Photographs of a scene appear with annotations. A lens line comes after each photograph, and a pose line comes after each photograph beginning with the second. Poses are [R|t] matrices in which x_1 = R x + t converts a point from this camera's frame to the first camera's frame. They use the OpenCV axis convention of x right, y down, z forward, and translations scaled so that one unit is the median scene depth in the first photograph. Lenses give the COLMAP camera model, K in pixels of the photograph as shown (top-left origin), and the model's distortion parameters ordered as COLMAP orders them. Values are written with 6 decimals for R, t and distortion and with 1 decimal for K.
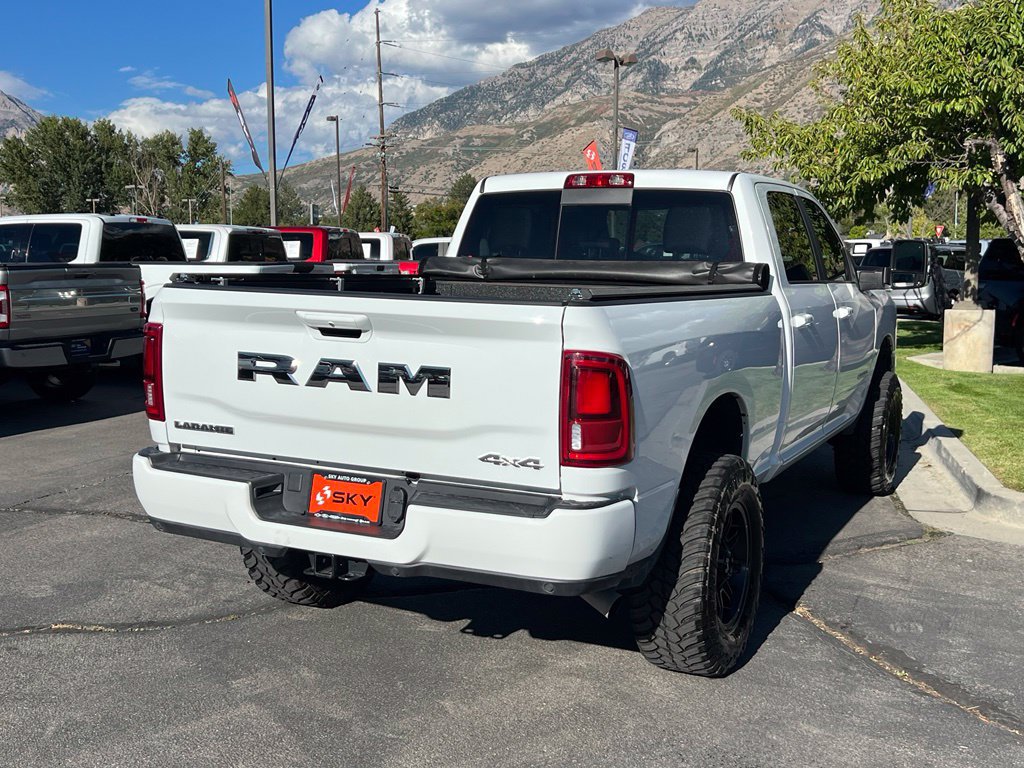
lens RADIAL K [[1115.0, 0, 527.0], [0, 1115.0, 400.5], [0, 0, 1]] dist [0.114634, -0.265632]
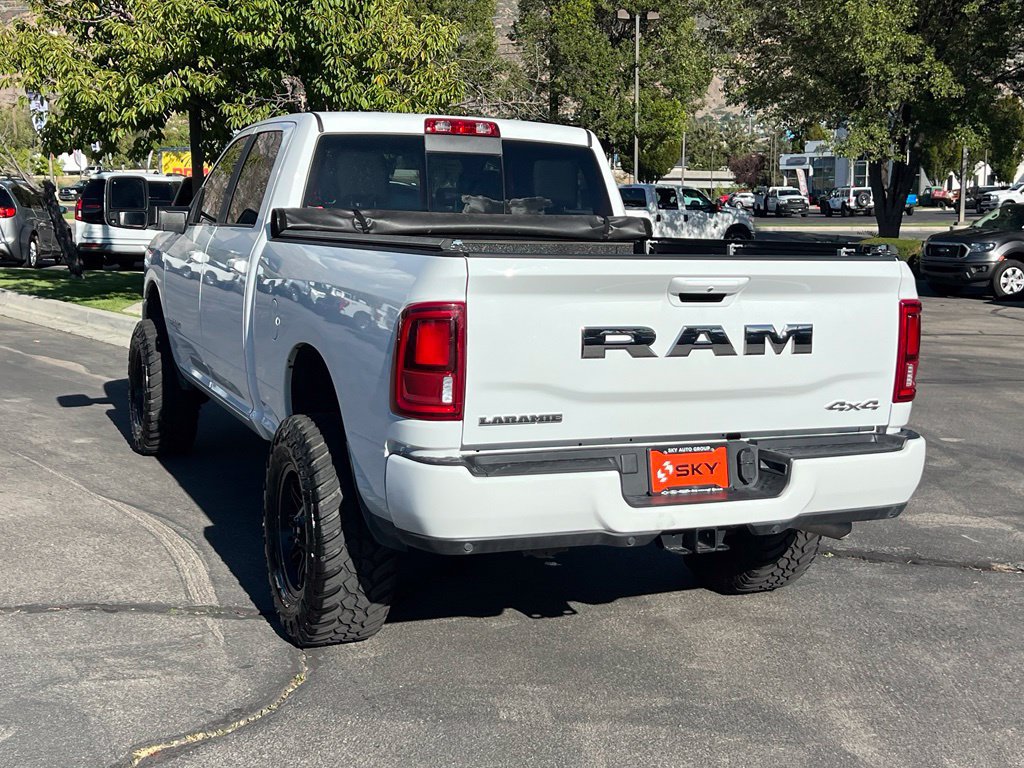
lens RADIAL K [[1299.9, 0, 522.5], [0, 1299.9, 385.6], [0, 0, 1]] dist [0.191240, -0.587499]
pose [[0.641620, -0.103518, 0.760005, -0.962129], [0.087325, 0.994267, 0.061703, -0.058143], [-0.762035, 0.026778, 0.646982, 0.335389]]
